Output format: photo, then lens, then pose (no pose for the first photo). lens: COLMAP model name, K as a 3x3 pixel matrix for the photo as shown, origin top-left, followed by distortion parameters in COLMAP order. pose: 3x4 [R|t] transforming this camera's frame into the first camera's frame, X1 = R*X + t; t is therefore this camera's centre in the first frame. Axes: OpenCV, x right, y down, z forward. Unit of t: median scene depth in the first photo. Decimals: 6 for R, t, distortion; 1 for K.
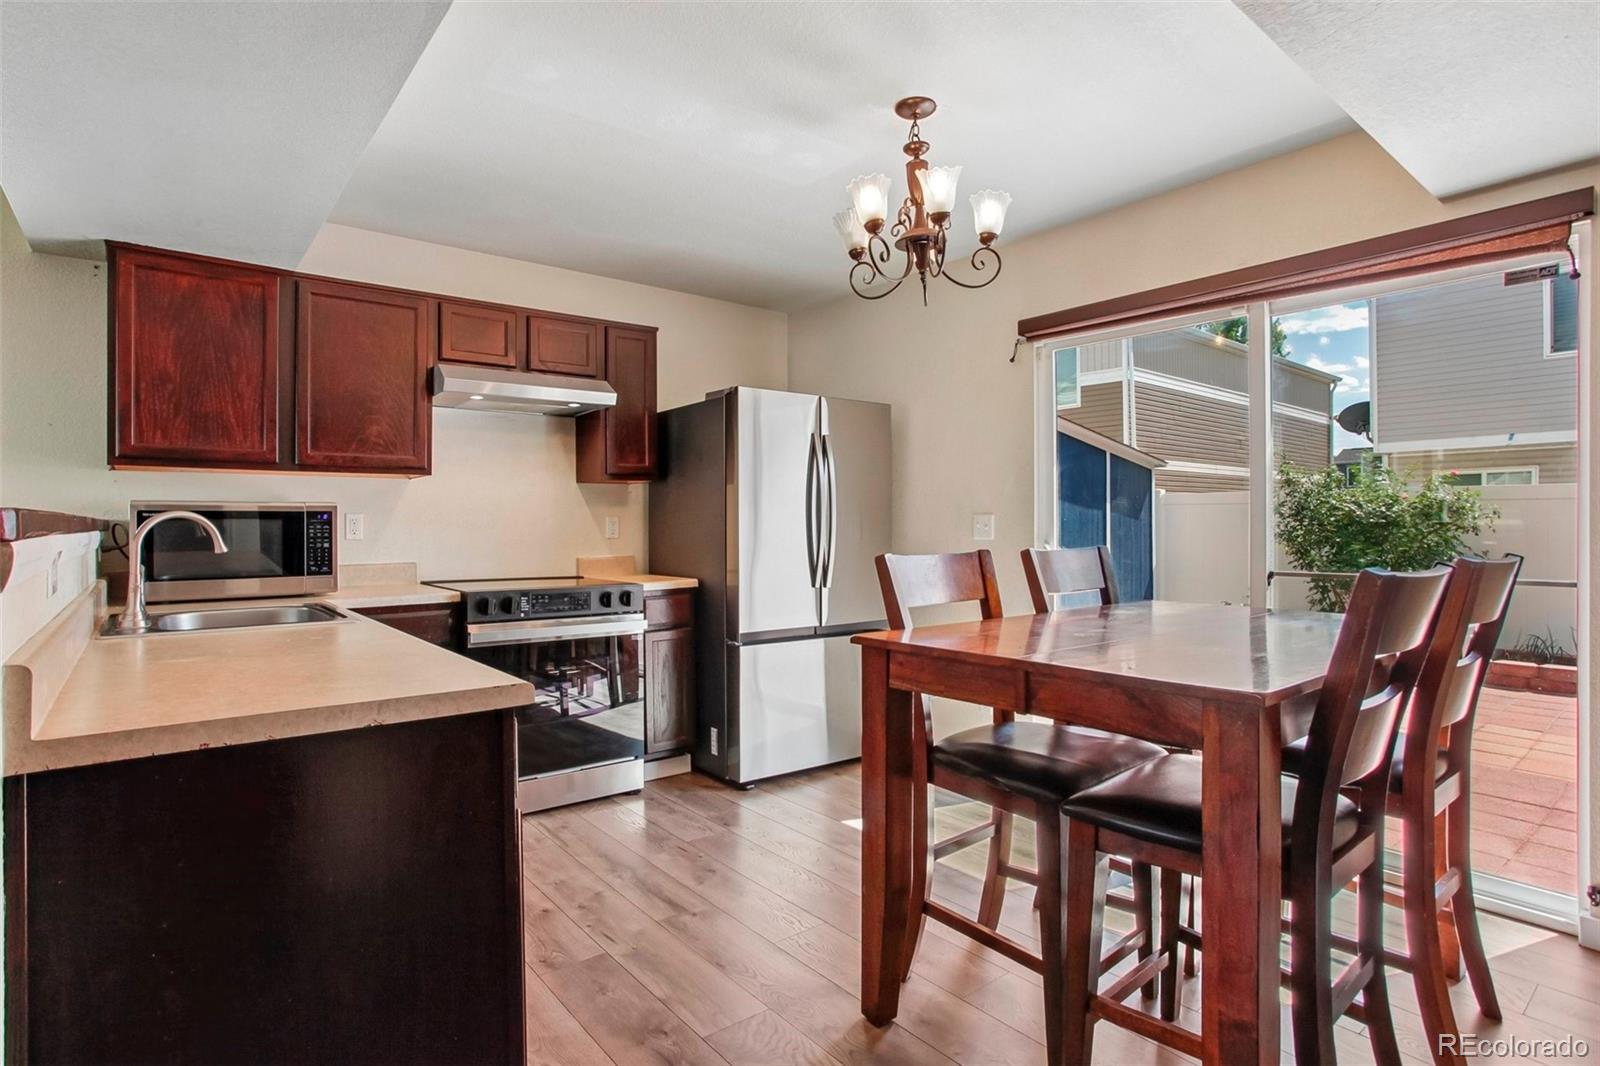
lens RADIAL K [[800.6, 0, 796.7], [0, 800.6, 535.8], [0, 0, 1]] dist [-0.046981, 0.000385]
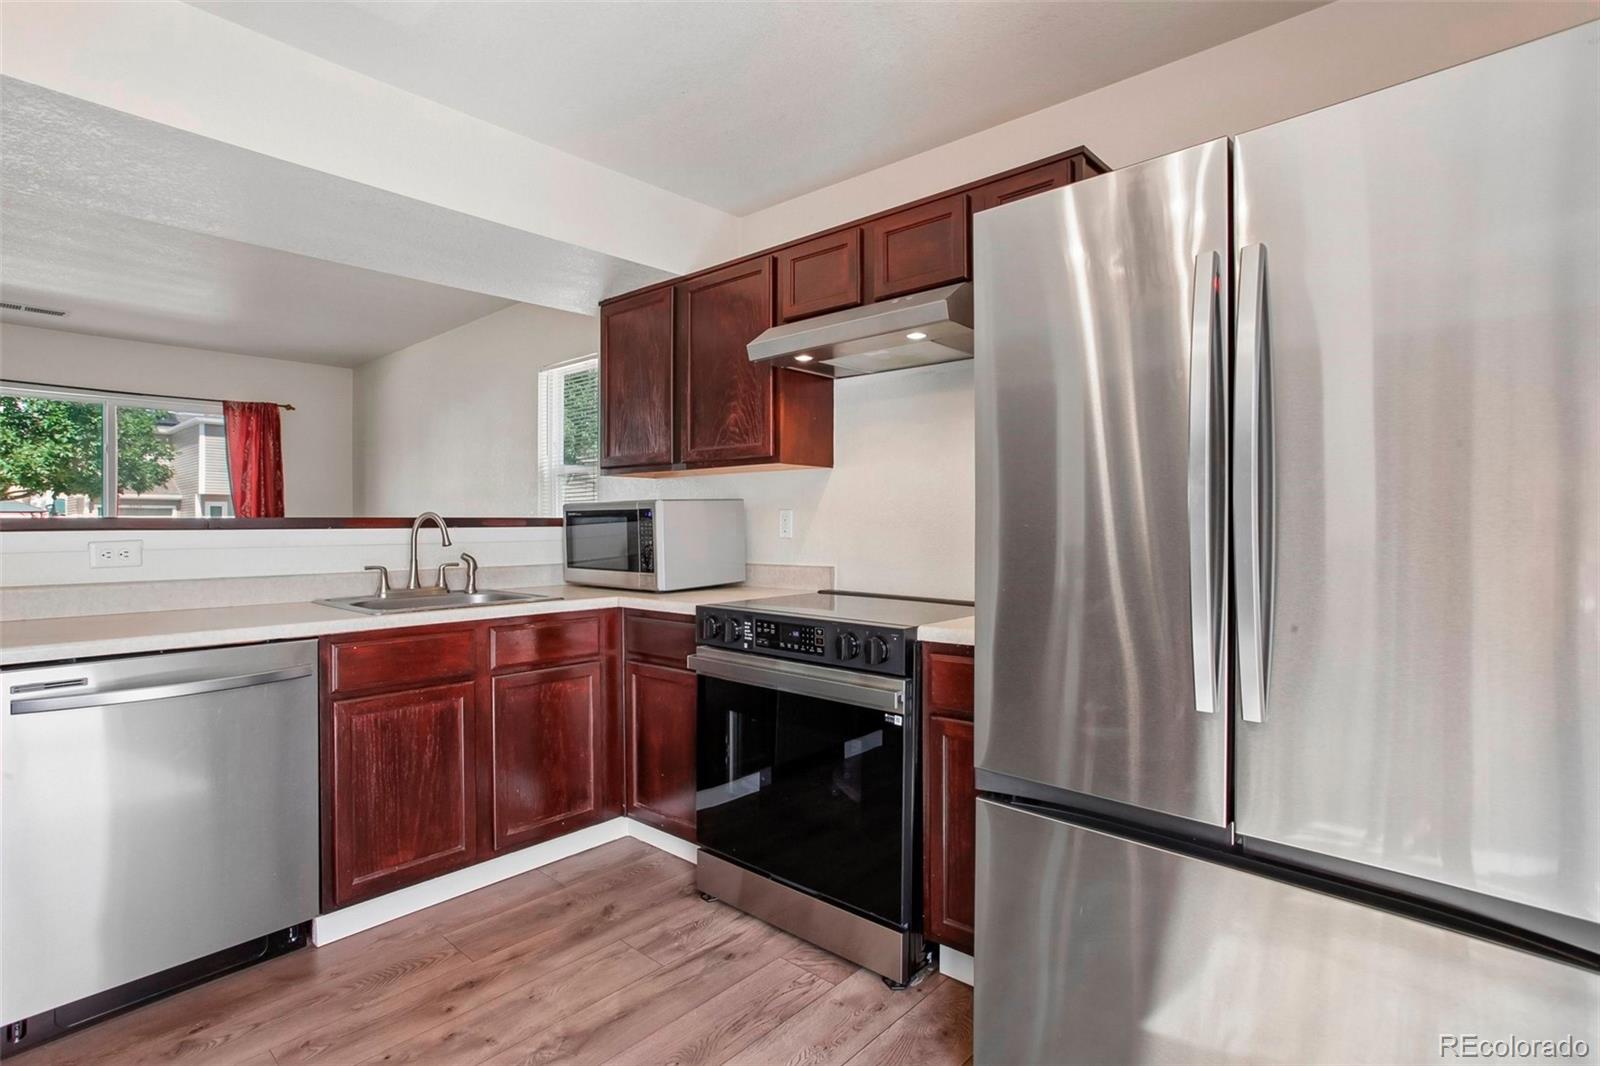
lens RADIAL K [[787.3, 0, 787.3], [0, 787.3, 527.0], [0, 0, 1]] dist [-0.063578, 0.042983]
pose [[0.152288, 0.008243, -0.988302, 0.375690], [-0.011804, 0.999909, 0.006521, -0.015032], [0.988266, 0.010673, 0.152371, 0.920943]]
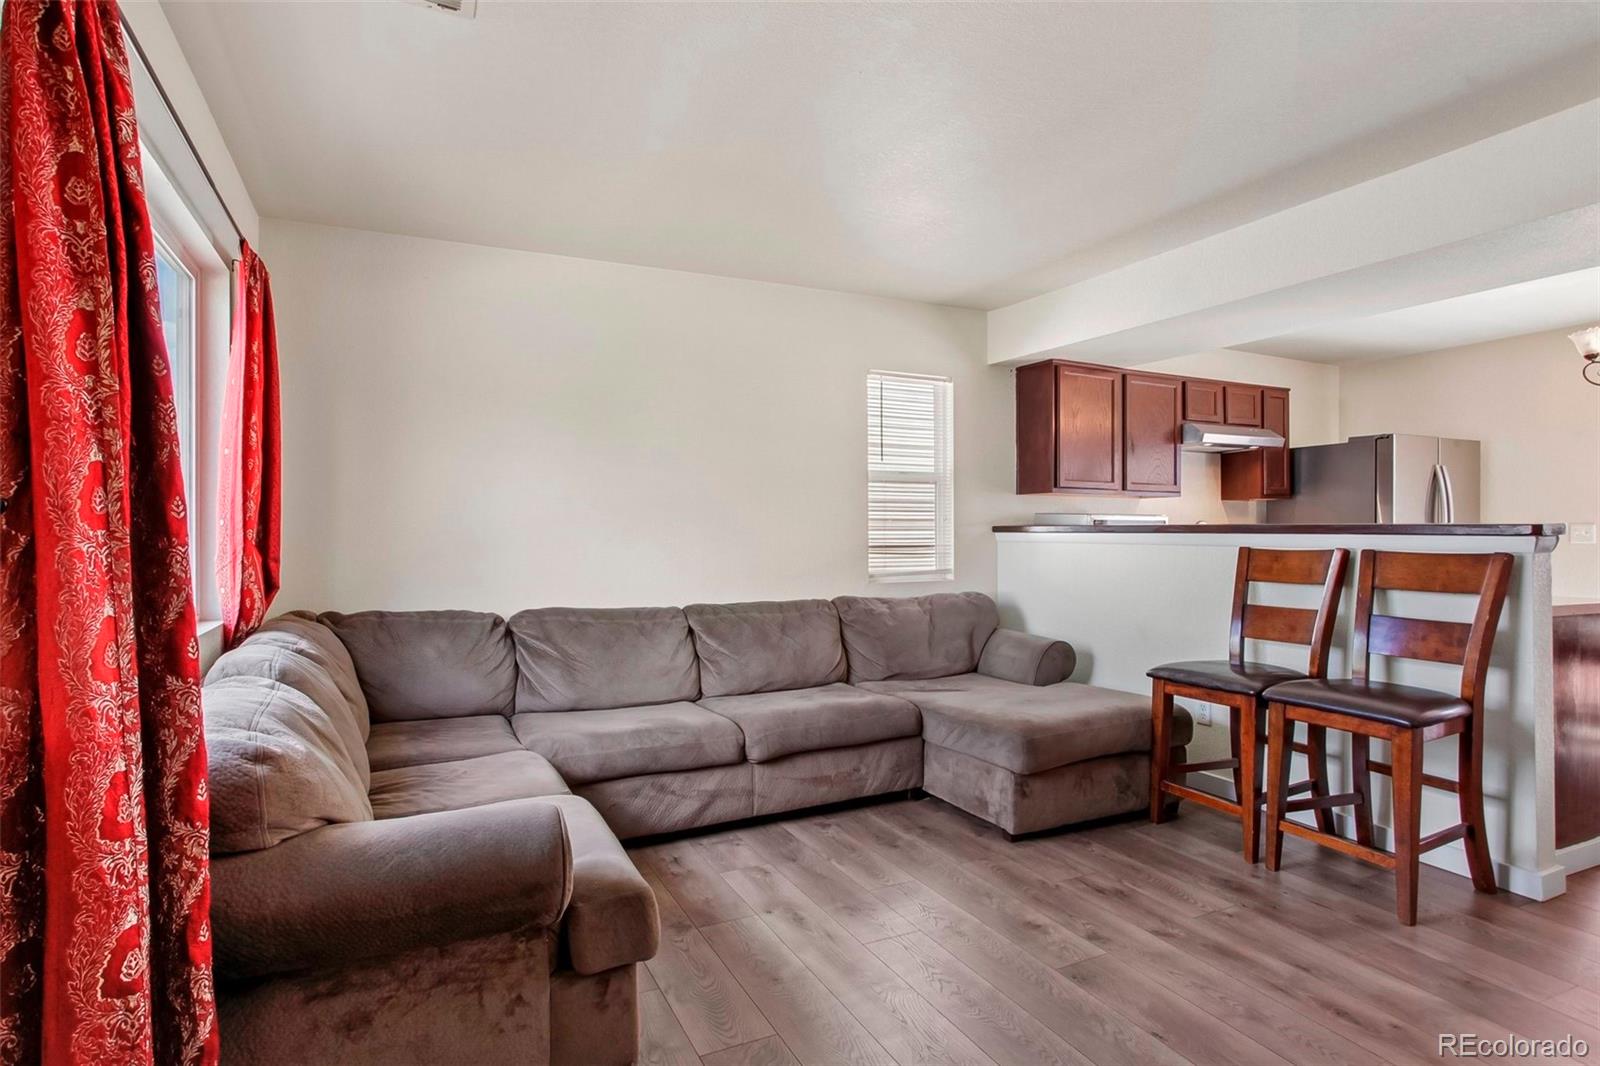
lens RADIAL K [[838.0, 0, 800.0], [0, 838.0, 533.0], [0, 0, 1]] dist [-0.003096, 0.000142]
pose [[0.974657, 0.007260, -0.223587, -0.831903], [-0.010343, 0.999867, -0.012621, 0.020171], [0.223465, 0.014613, 0.974602, -0.734429]]
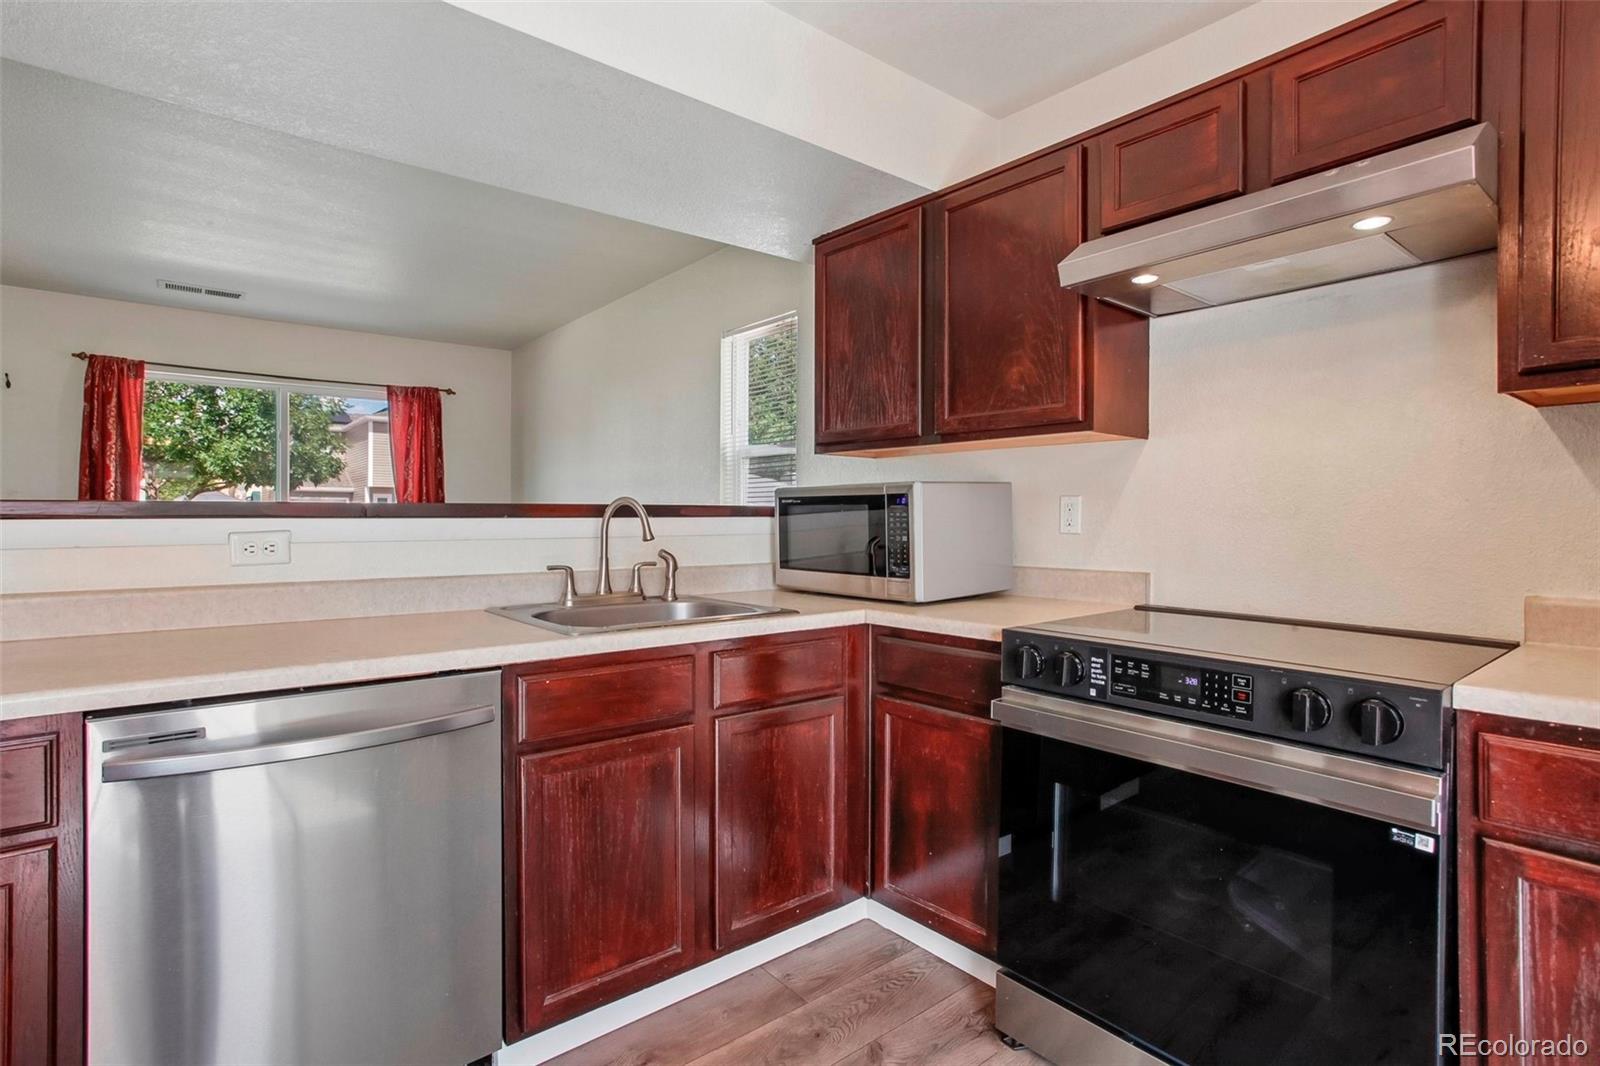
lens RADIAL K [[787.3, 0, 787.3], [0, 787.3, 527.0], [0, 0, 1]] dist [-0.063578, 0.042983]
pose [[-0.005230, 0.016650, -0.999848, 0.142067], [-0.016278, 0.999727, 0.016733, -0.009043], [0.999854, 0.016363, -0.004957, 0.804554]]
